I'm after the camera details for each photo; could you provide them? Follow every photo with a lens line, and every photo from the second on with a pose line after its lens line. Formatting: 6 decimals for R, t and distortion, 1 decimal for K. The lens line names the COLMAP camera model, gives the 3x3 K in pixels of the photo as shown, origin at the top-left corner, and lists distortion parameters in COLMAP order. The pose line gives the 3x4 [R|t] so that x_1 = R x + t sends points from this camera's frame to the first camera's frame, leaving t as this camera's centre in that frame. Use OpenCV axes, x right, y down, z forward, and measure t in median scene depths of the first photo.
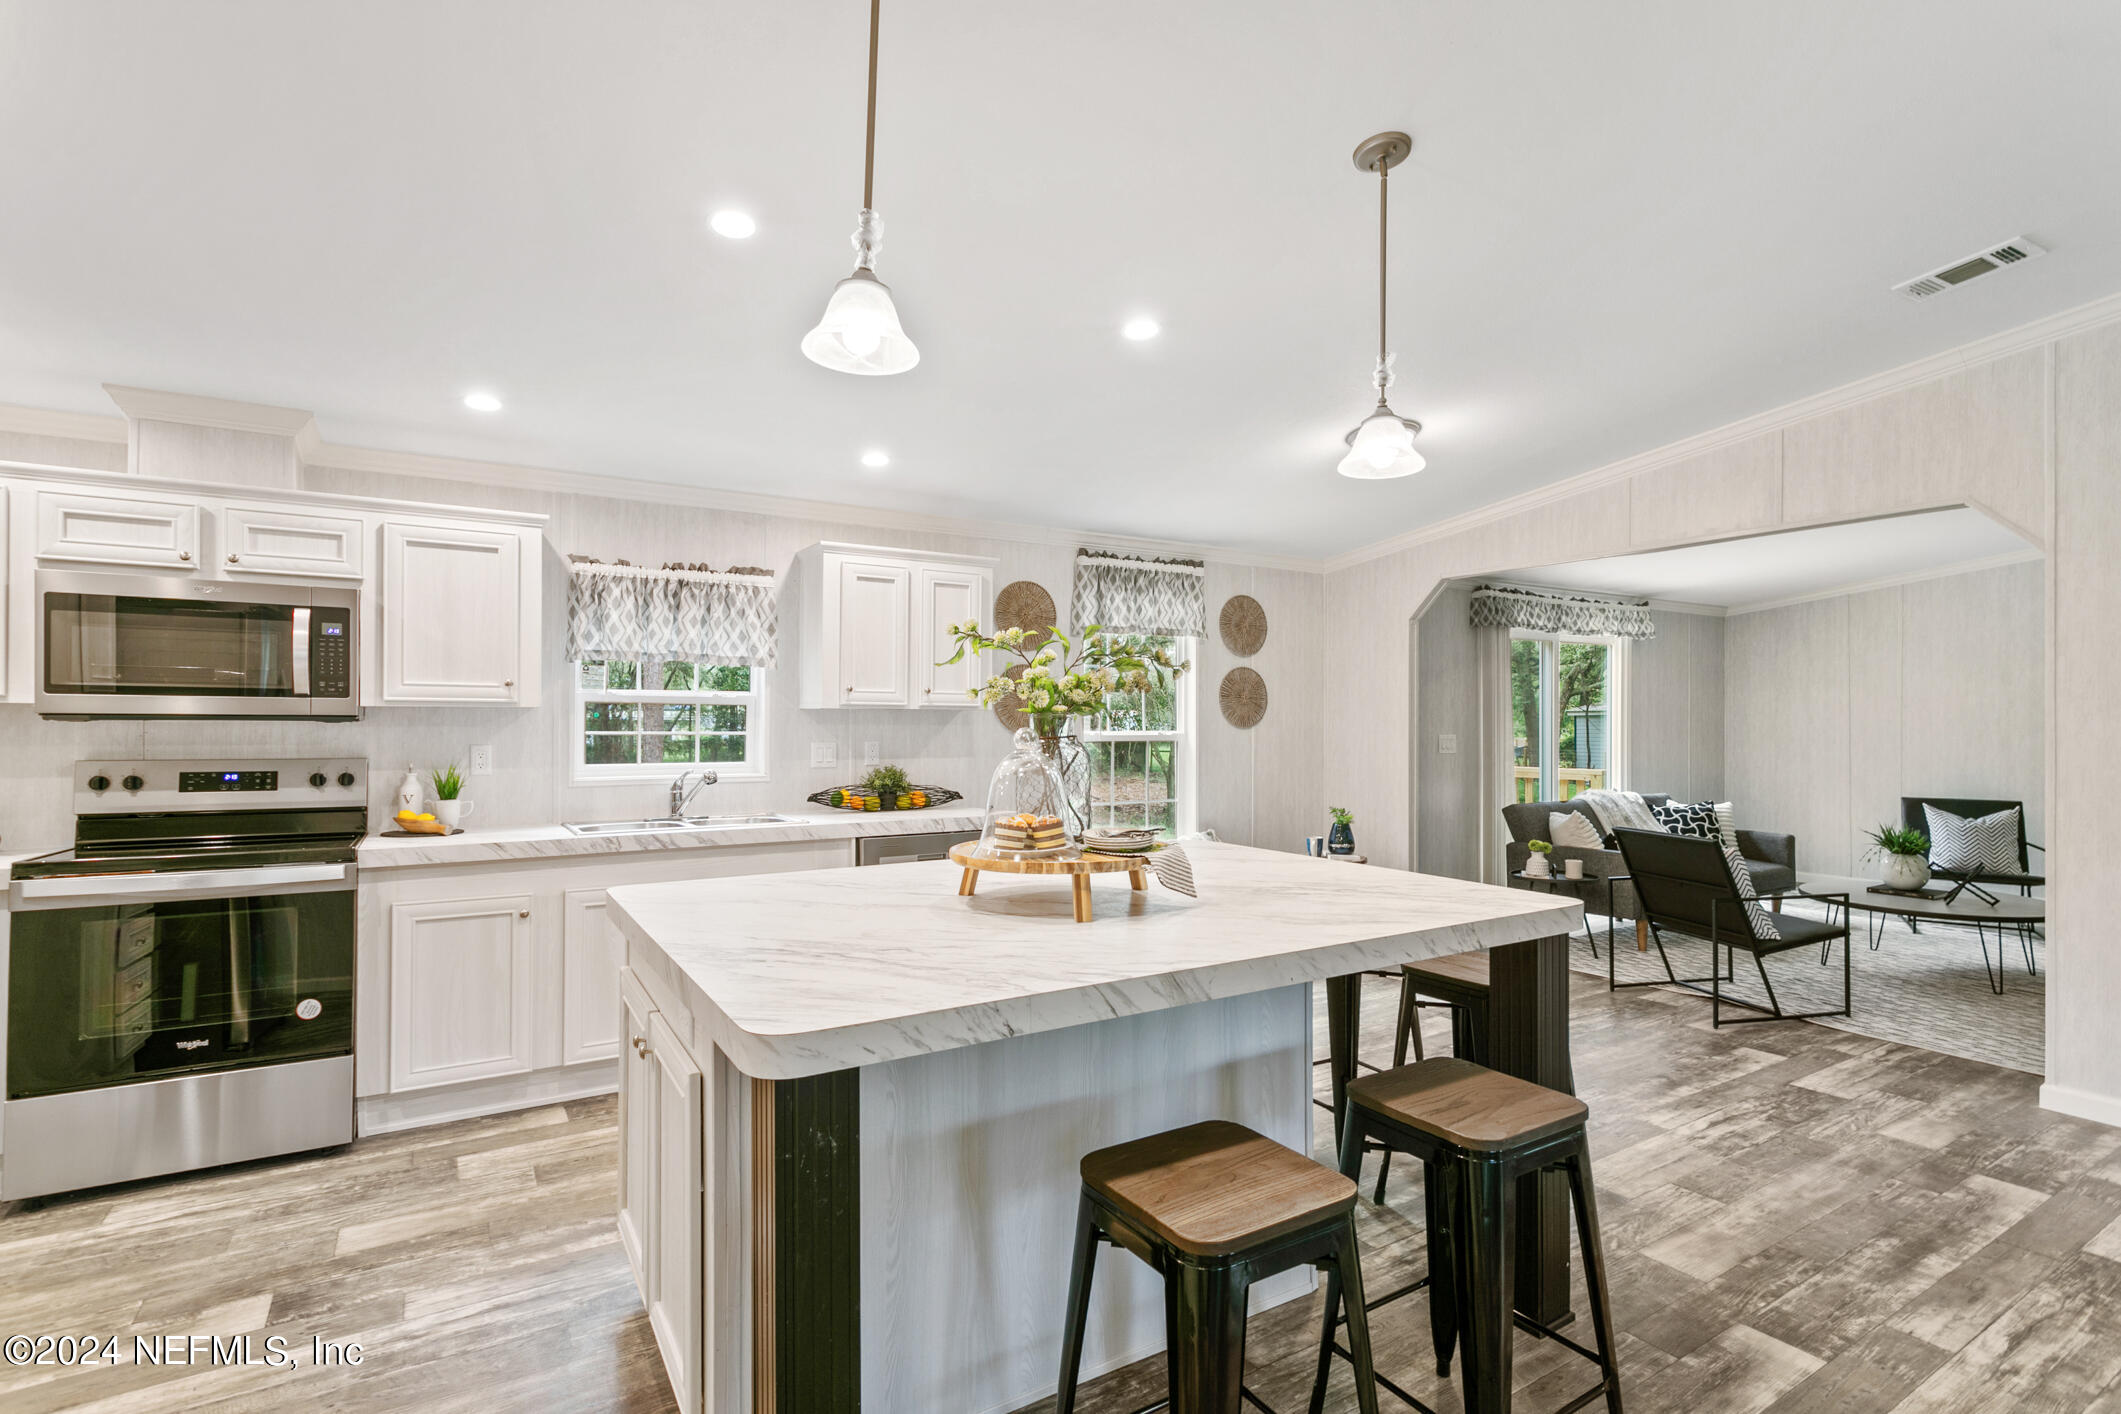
lens RADIAL K [[1020.8, 0, 1061.1], [0, 1020.8, 721.5], [0, 0, 1]] dist [0.000802, 0.000079]
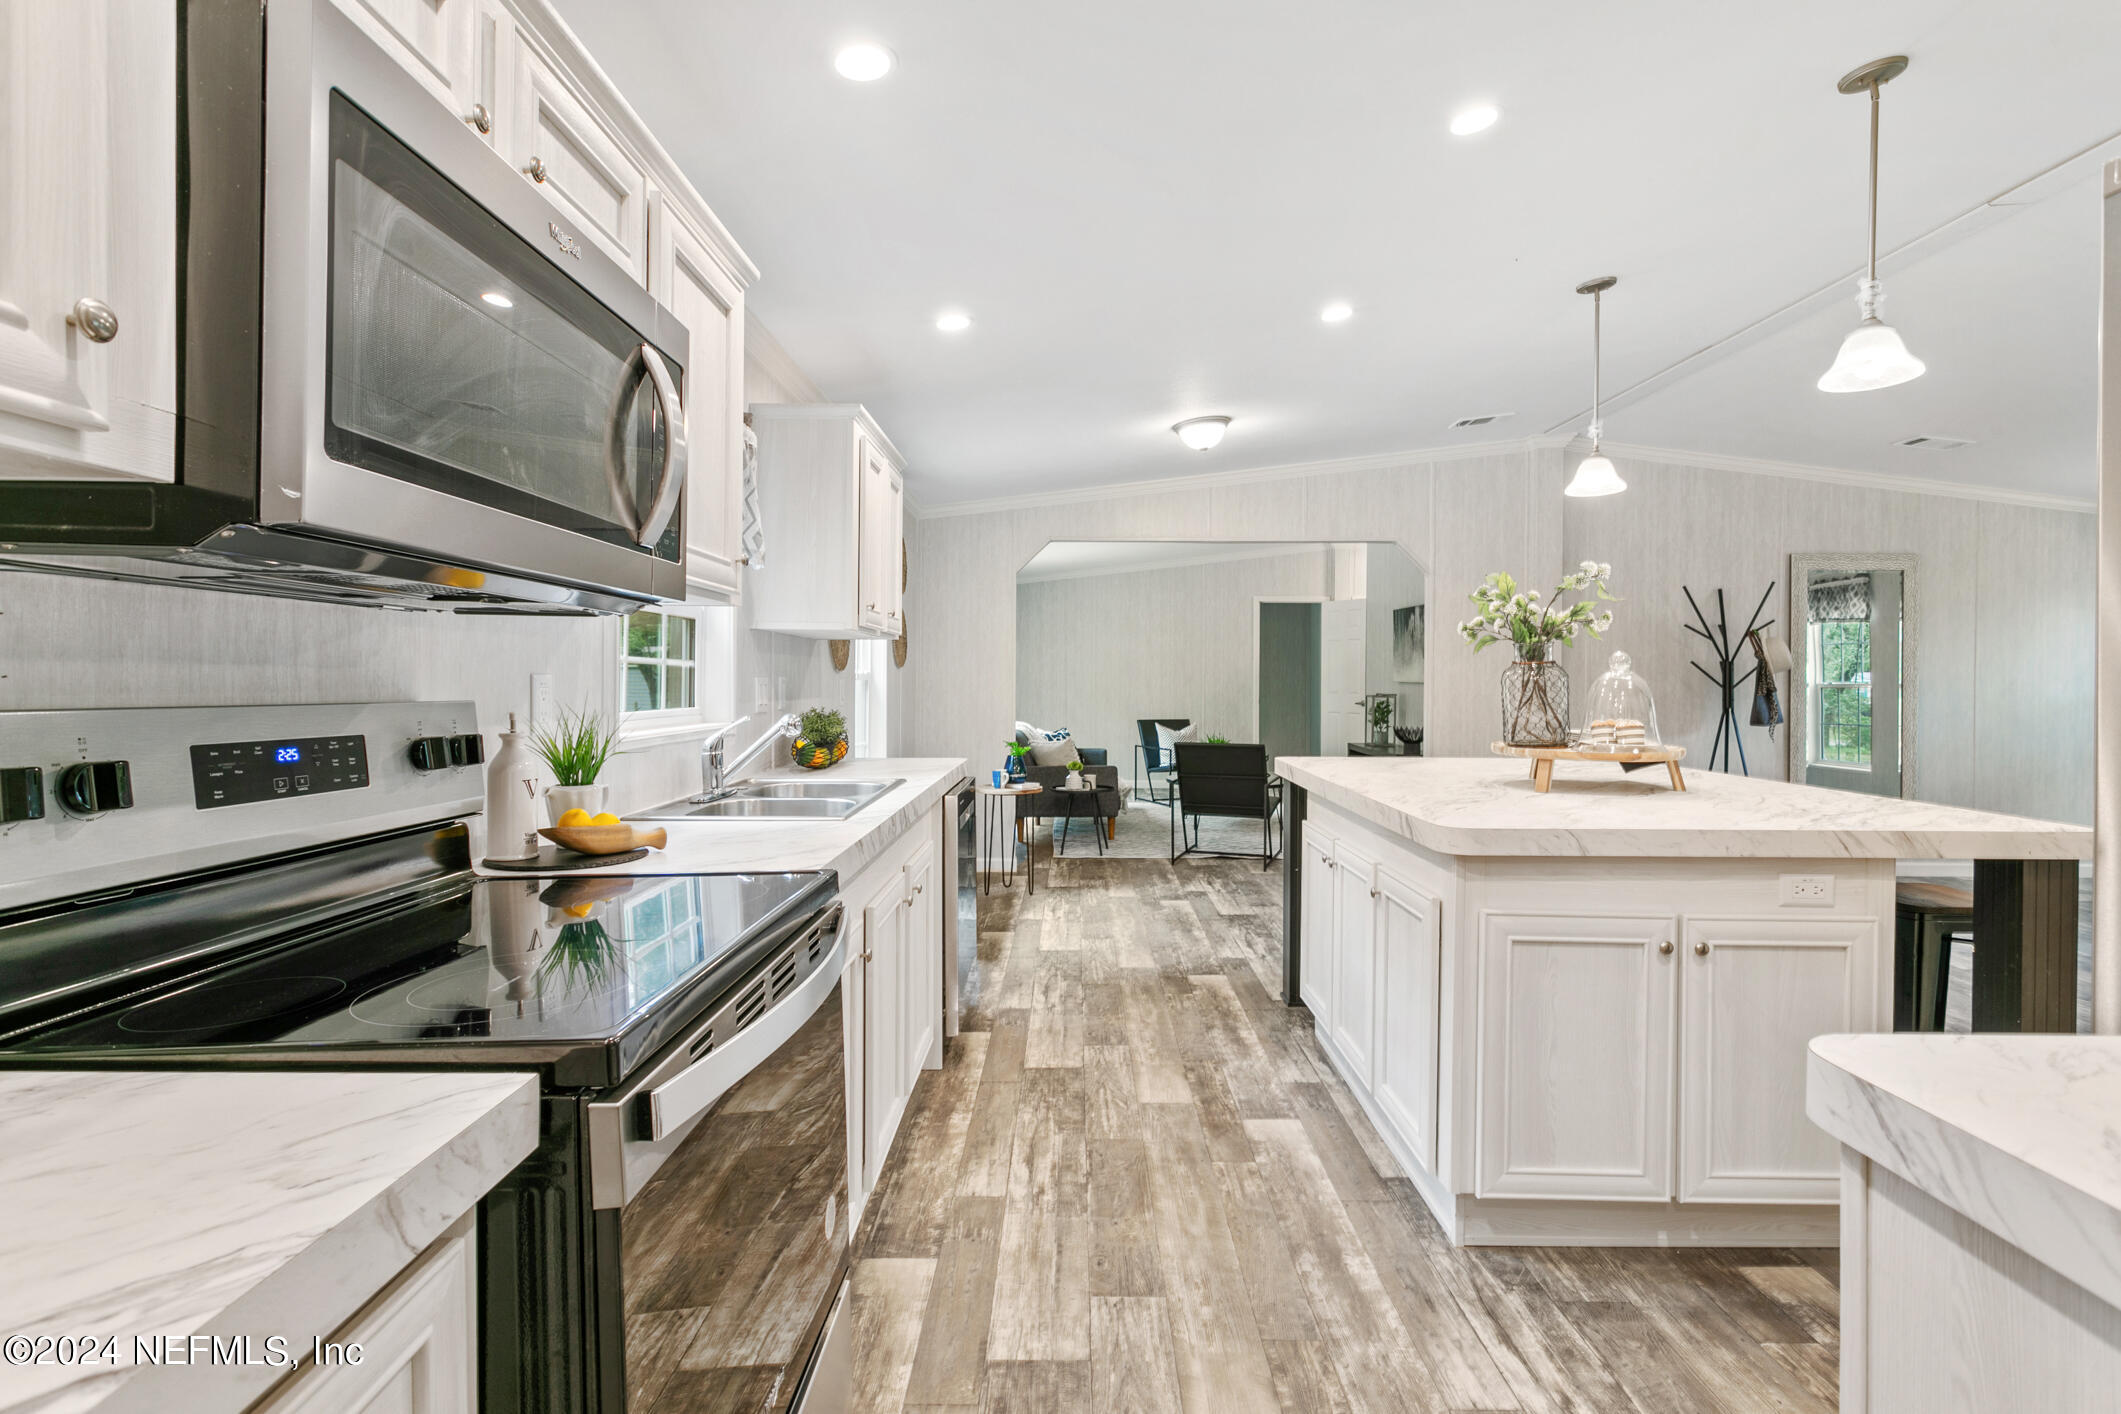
lens RADIAL K [[1020.8, 0, 1062.1], [0, 1020.8, 691.3], [0, 0, 1]] dist [0.000802, 0.000079]
pose [[0.526309, -0.008009, 0.850255, -0.960715], [-0.005566, 0.999902, 0.012864, 0.026469], [-0.850275, -0.011503, 0.526213, 0.587357]]
